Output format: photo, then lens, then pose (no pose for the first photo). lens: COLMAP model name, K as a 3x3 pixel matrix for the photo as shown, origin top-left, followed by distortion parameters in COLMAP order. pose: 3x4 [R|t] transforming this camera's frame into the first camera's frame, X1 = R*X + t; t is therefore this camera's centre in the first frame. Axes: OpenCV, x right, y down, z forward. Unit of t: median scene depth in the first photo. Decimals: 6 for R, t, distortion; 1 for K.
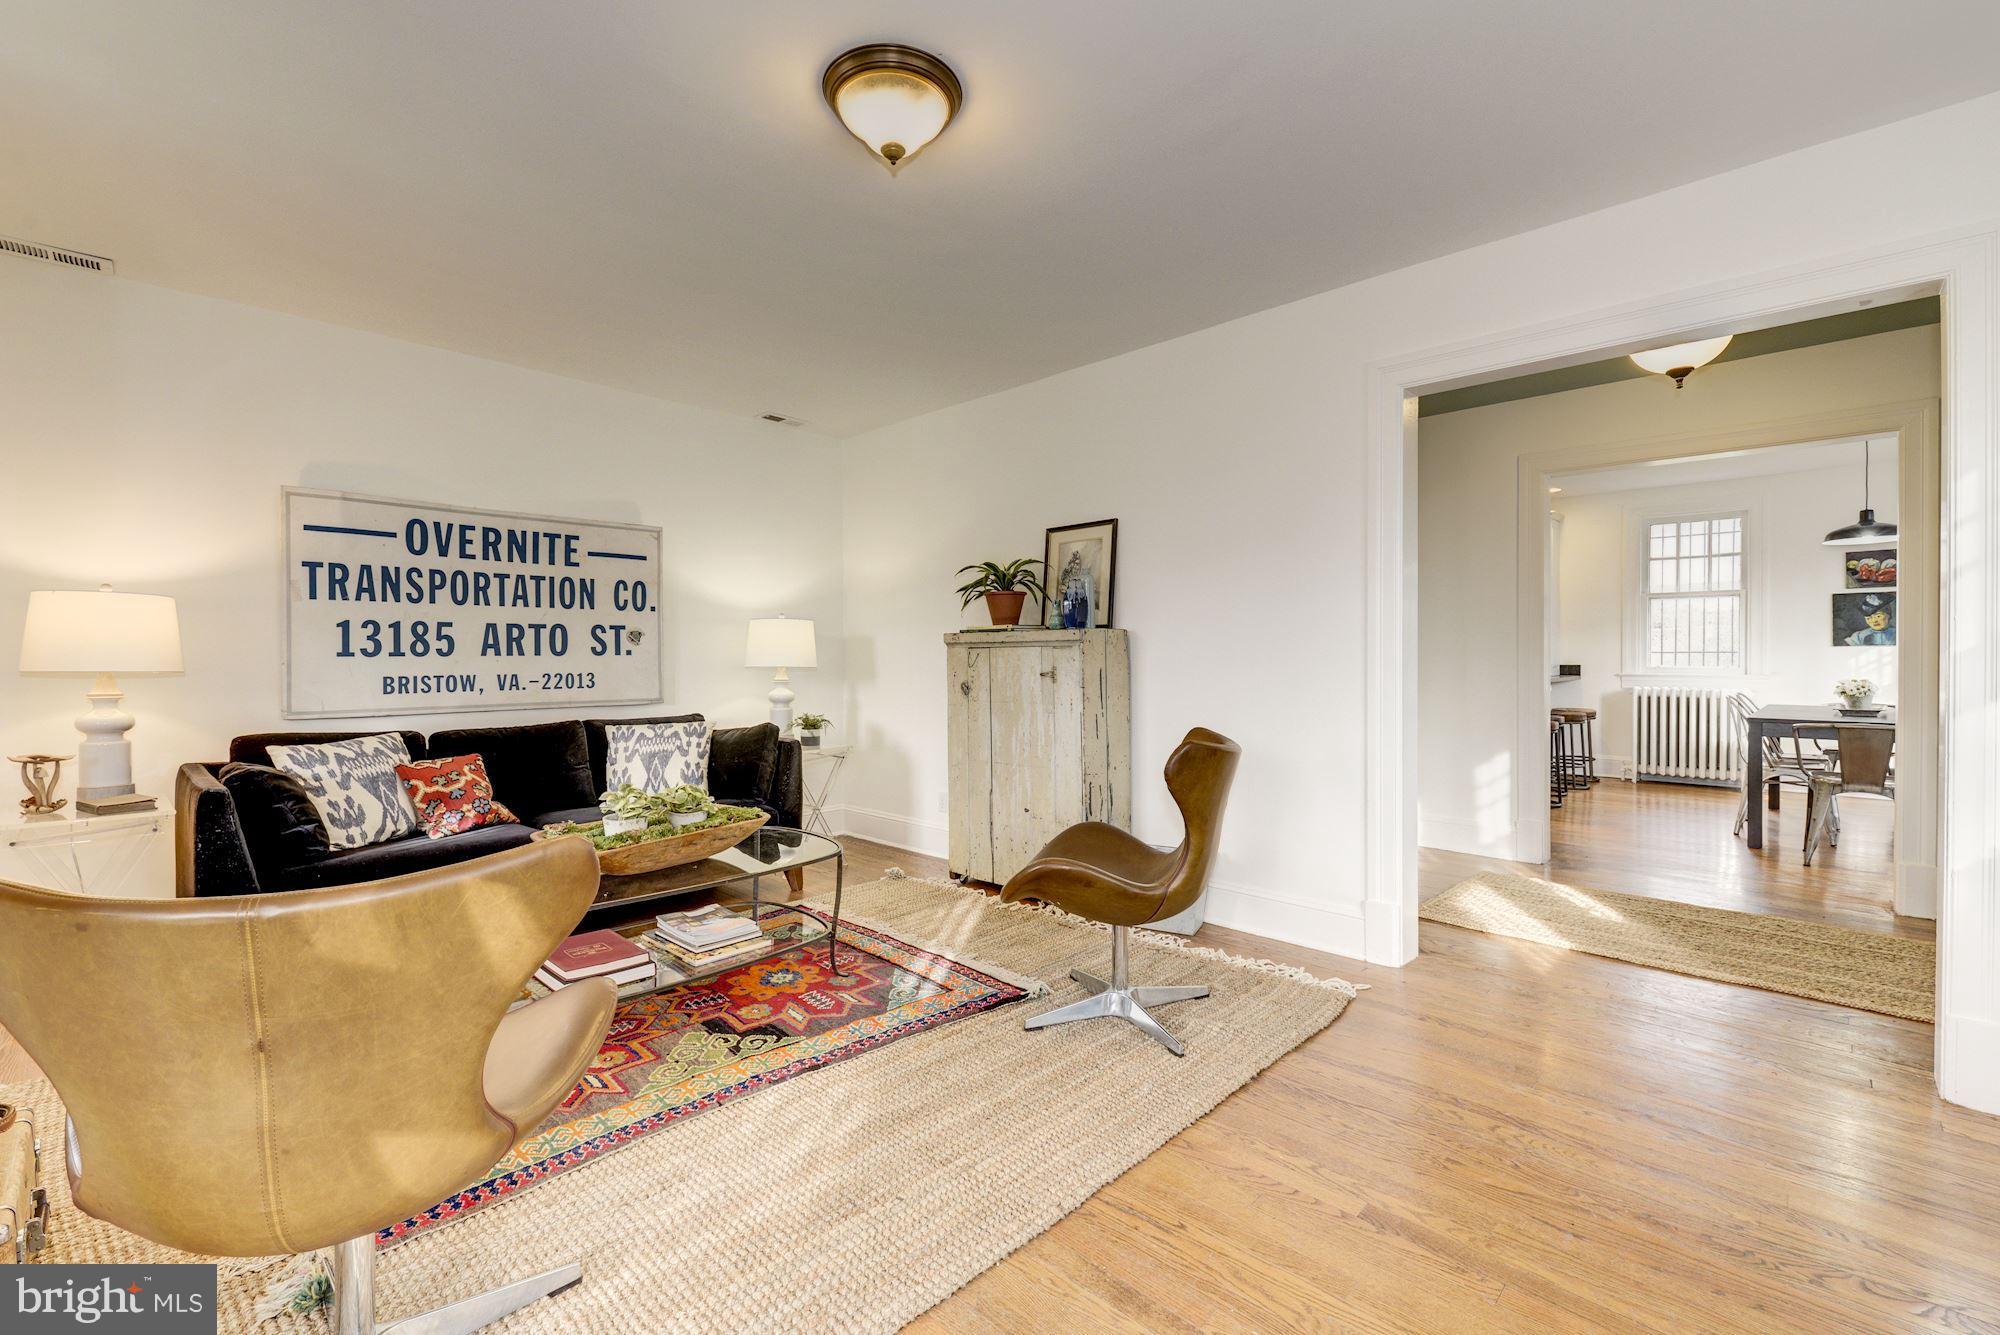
lens RADIAL K [[803.7, 0, 1005.0], [0, 803.7, 670.2], [0, 0, 1]] dist [-0.003175, -0.000125]
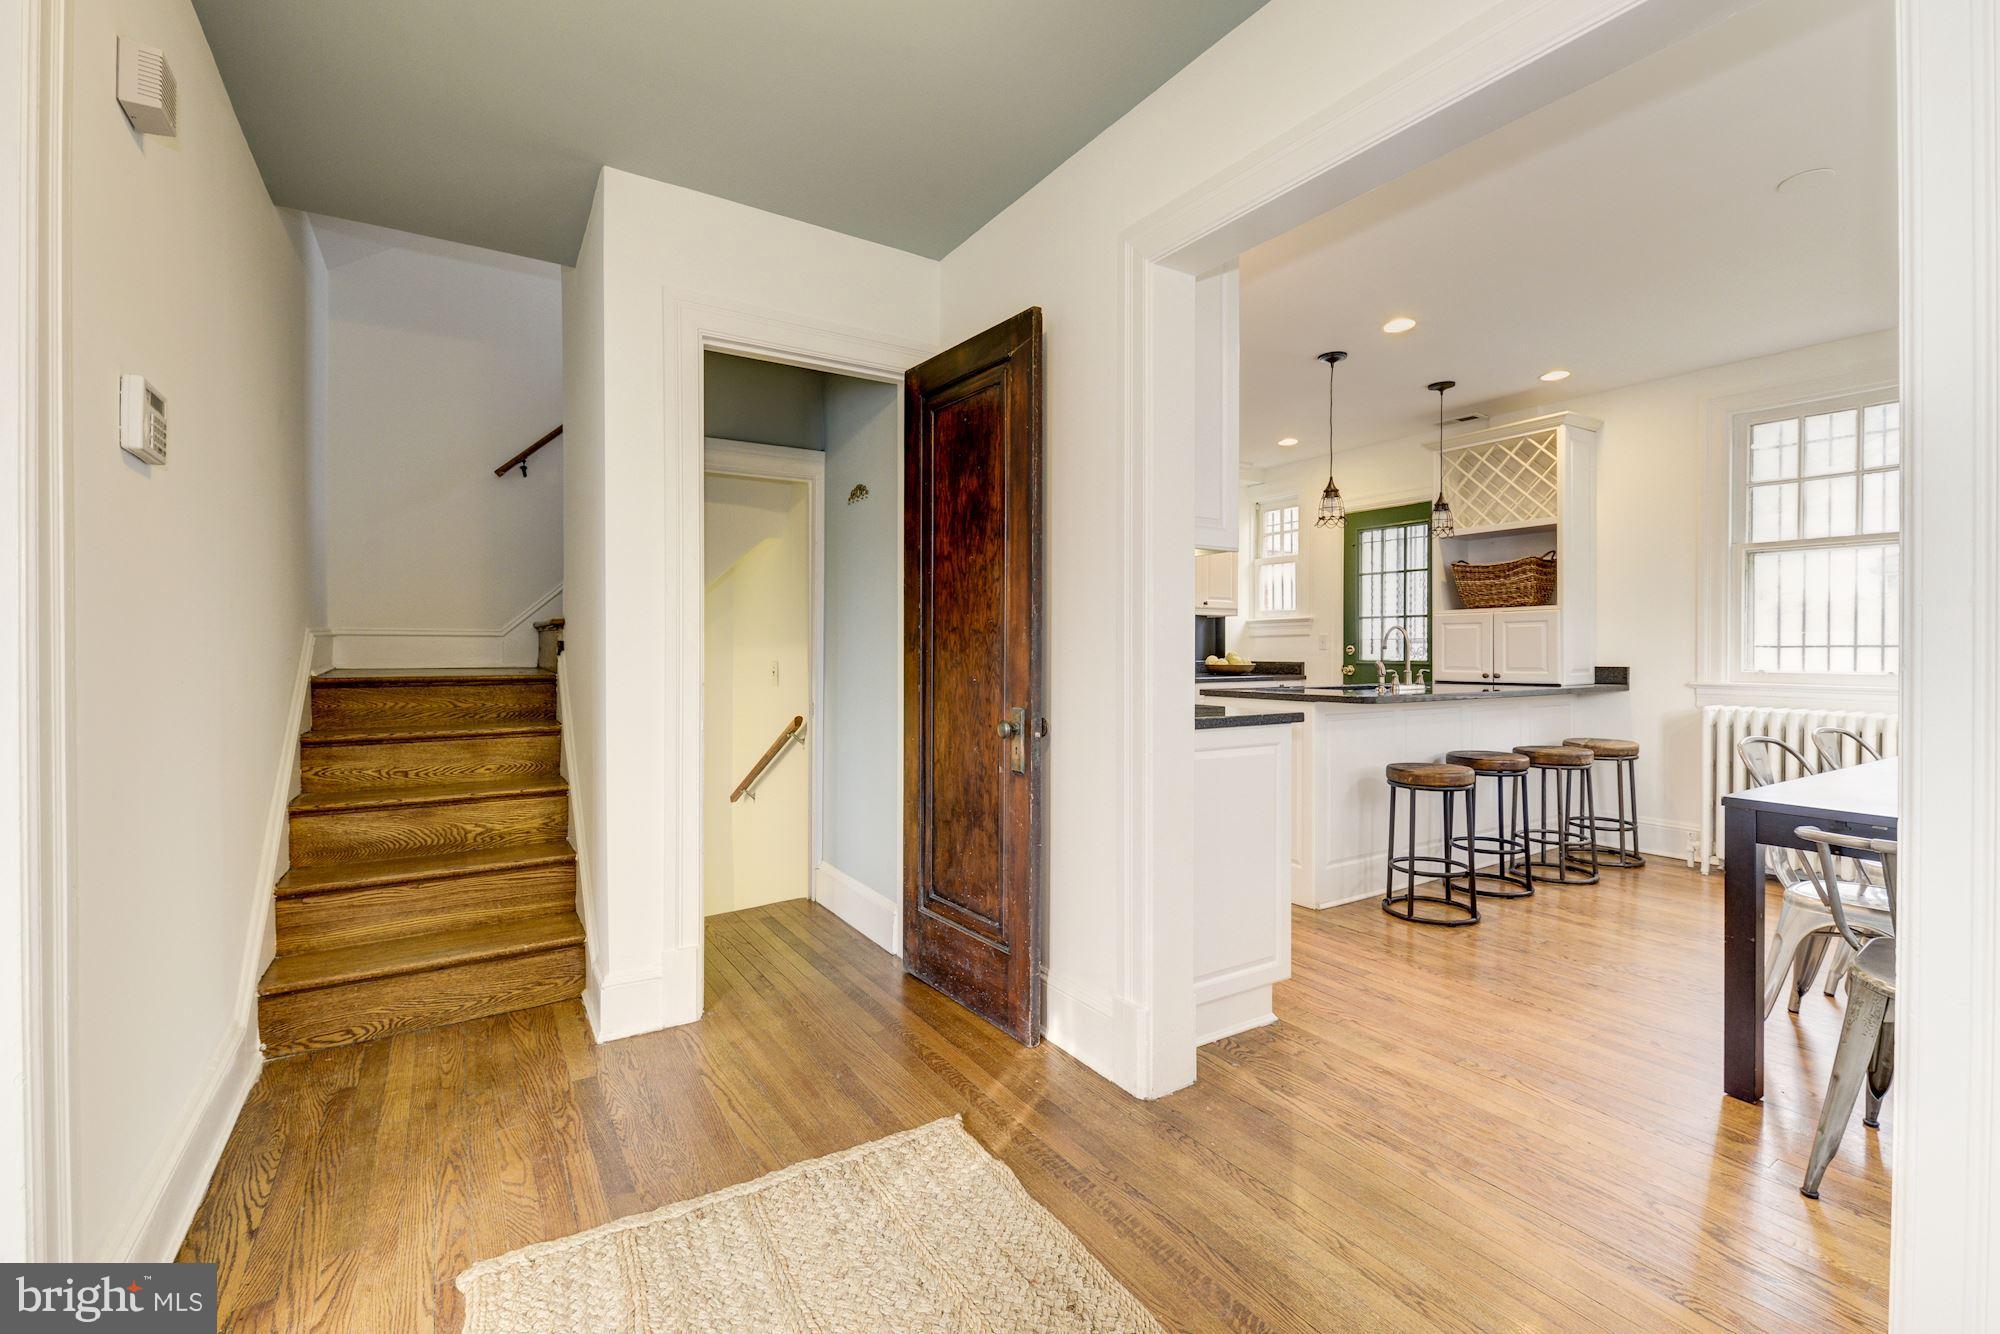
lens RADIAL K [[841.9, 0, 1009.3], [0, 841.9, 663.9], [0, 0, 1]] dist [0.000153, -0.004393]
pose [[0.978927, 0.006404, -0.204108, 0.415392], [-0.007627, 0.999957, -0.005210, -0.001795], [0.204066, 0.006657, 0.978934, 0.306607]]
